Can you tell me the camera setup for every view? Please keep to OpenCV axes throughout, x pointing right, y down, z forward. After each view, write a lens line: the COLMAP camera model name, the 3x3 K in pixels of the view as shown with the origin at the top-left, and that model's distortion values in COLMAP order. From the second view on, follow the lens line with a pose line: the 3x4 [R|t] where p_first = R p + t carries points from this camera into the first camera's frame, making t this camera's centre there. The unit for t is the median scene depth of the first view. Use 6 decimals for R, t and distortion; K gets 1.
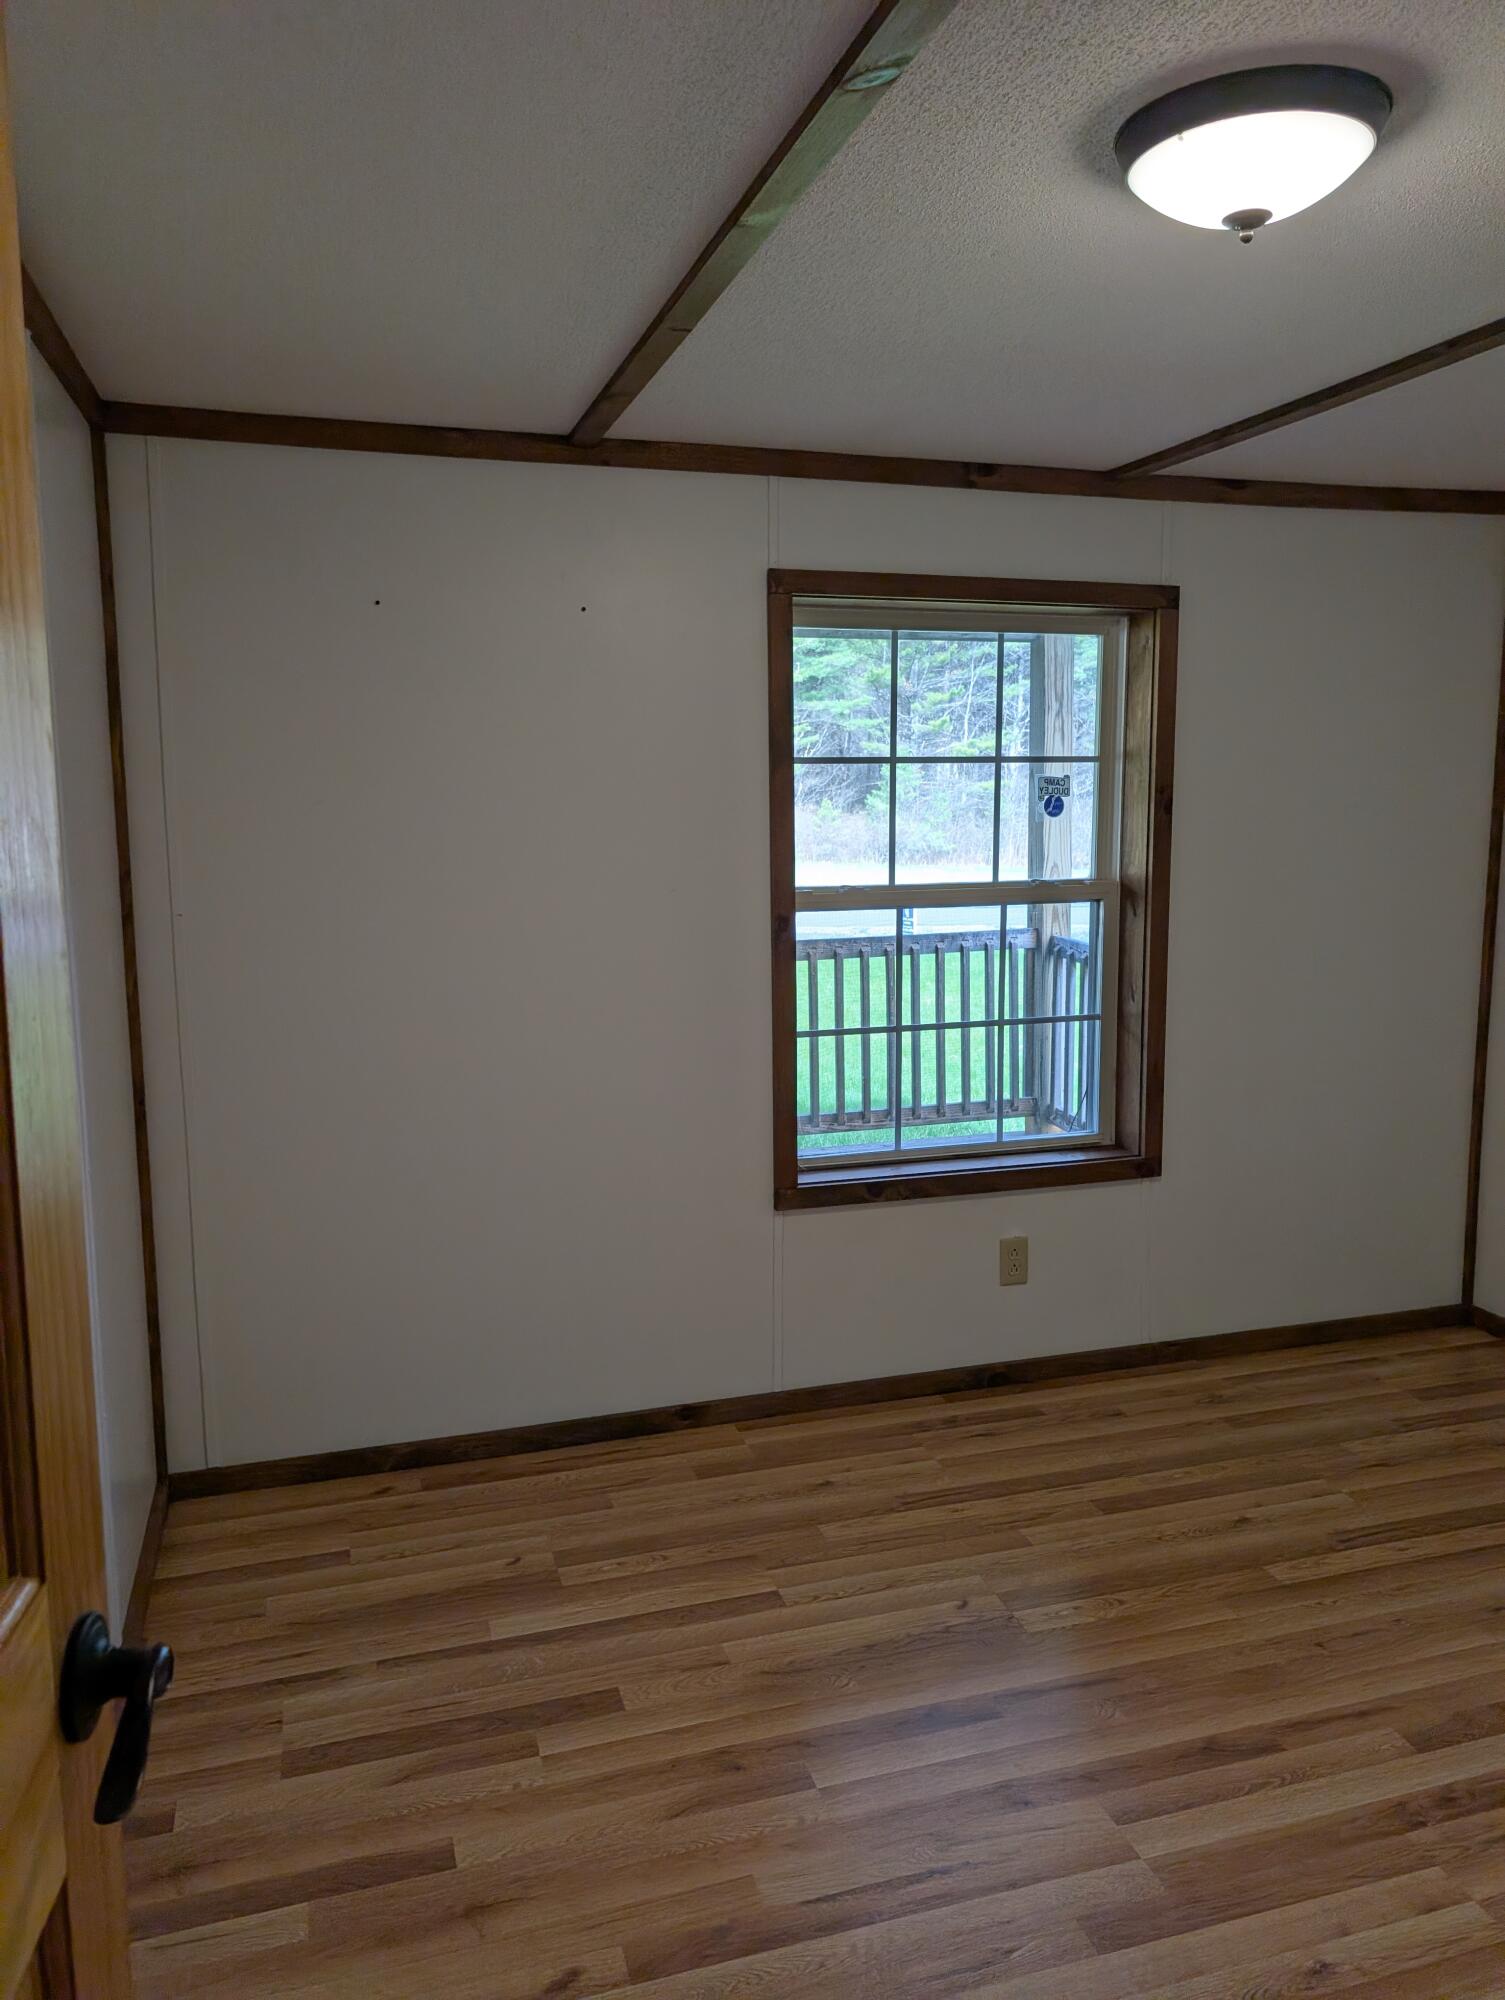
lens RADIAL K [[1436.7, 0, 761.9], [0, 1436.7, 994.7], [0, 0, 1]] dist [0.011865, -0.015267]
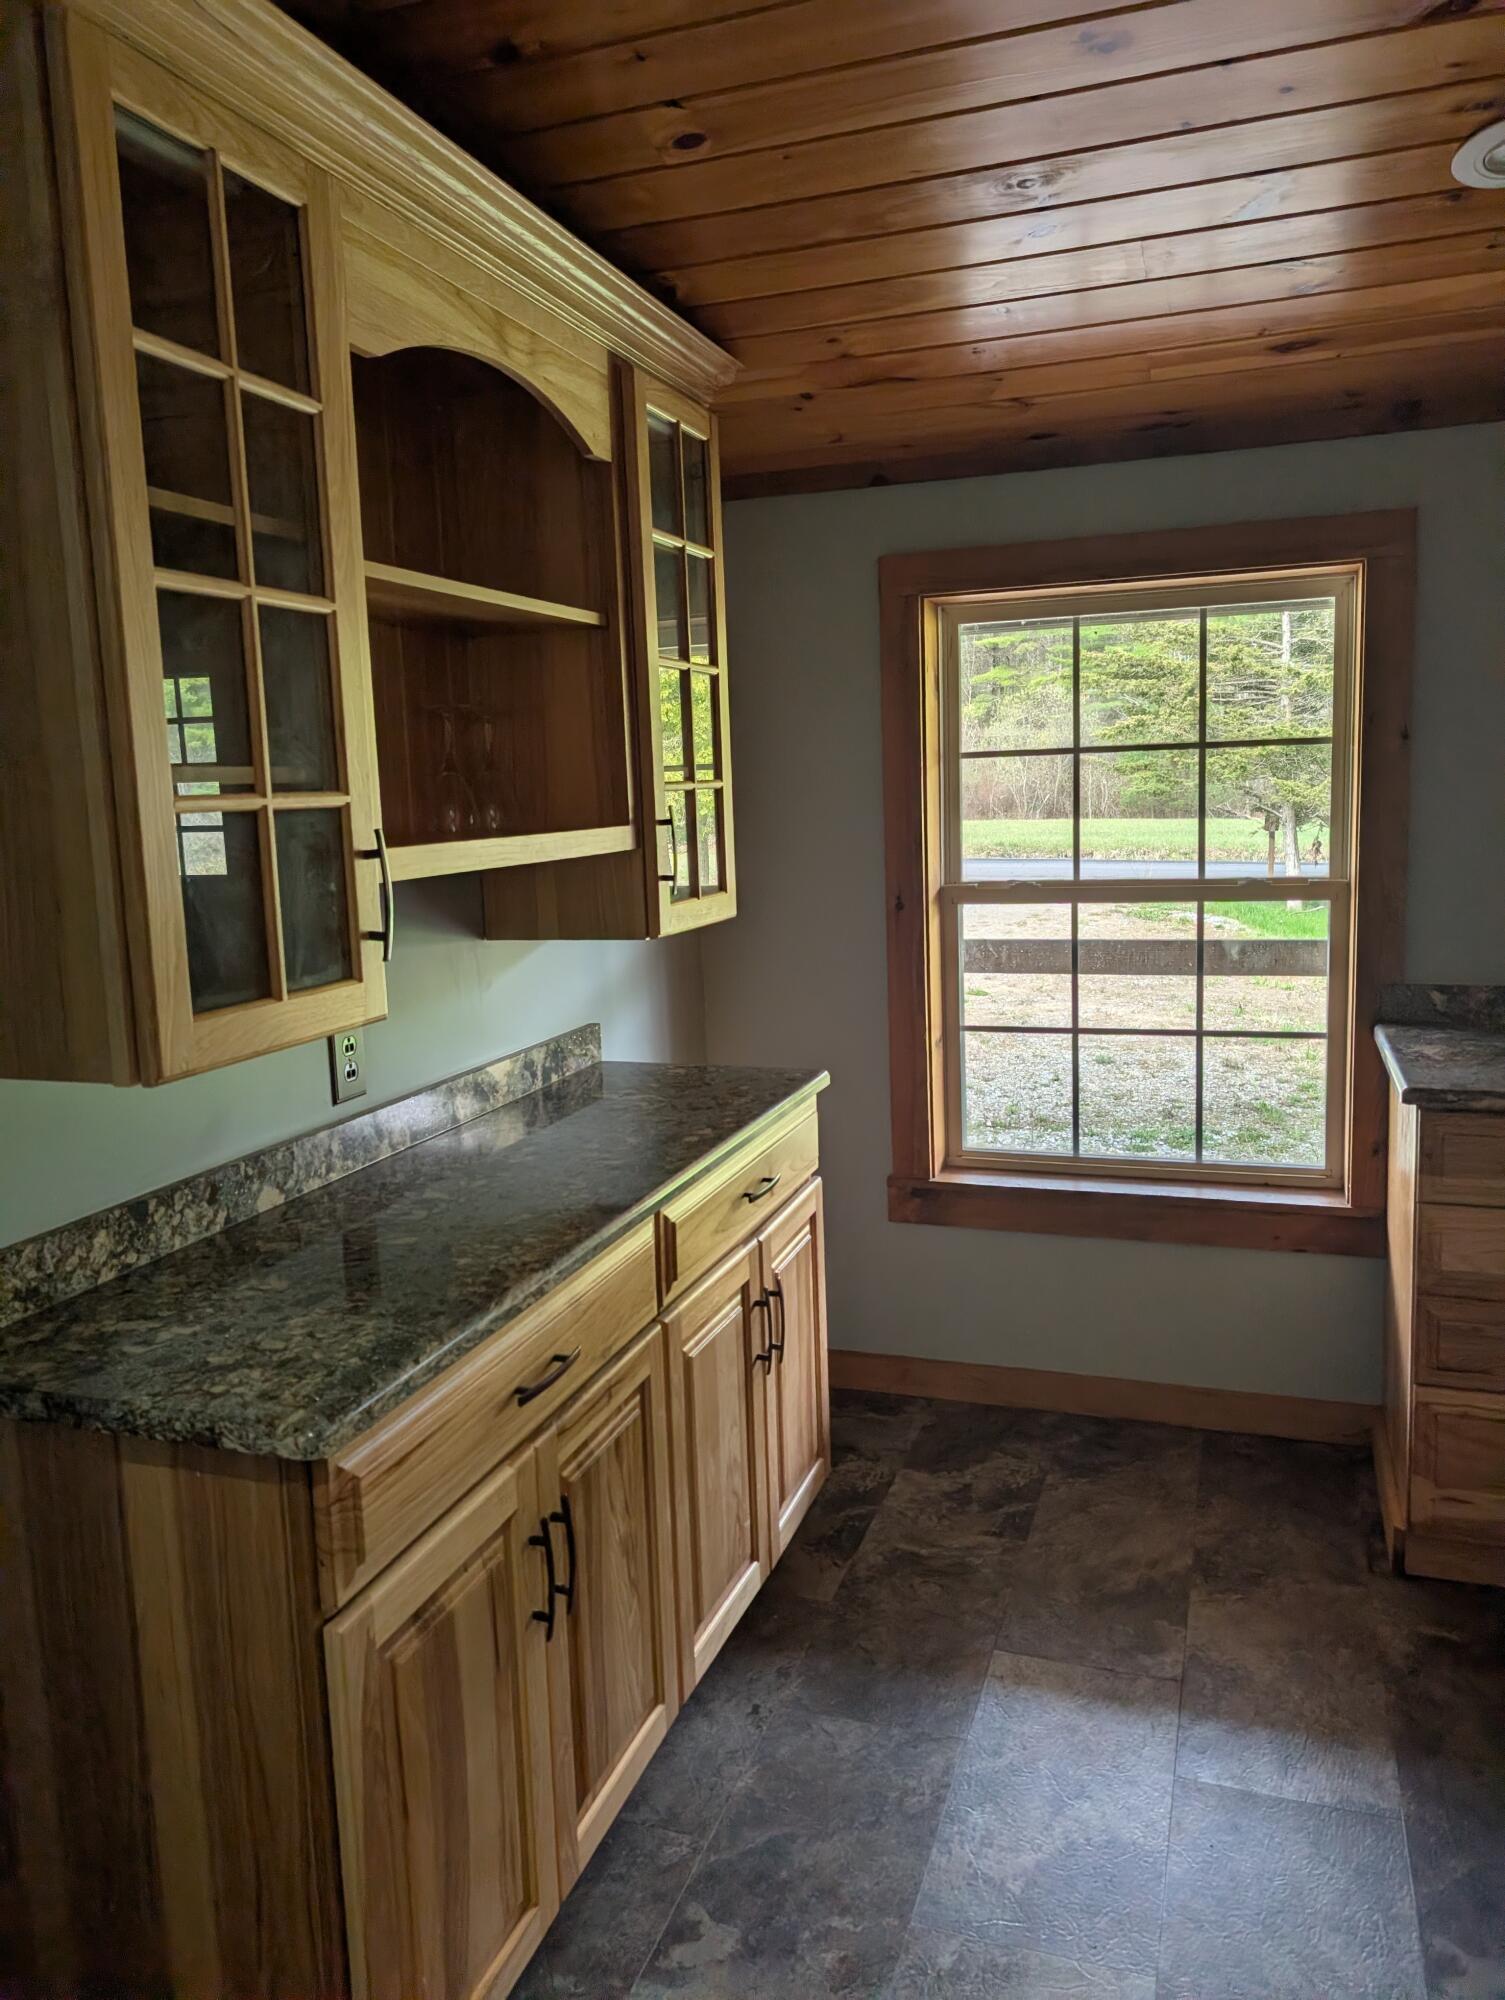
lens RADIAL K [[1436.7, 0, 752.5], [0, 1436.7, 995.4], [0, 0, 1]] dist [0.011865, -0.015267]
pose [[0.808073, 0.061214, -0.585893, 0.487182], [-0.055308, 0.998077, 0.027999, -0.013670], [0.586480, 0.009779, 0.809904, 0.088213]]
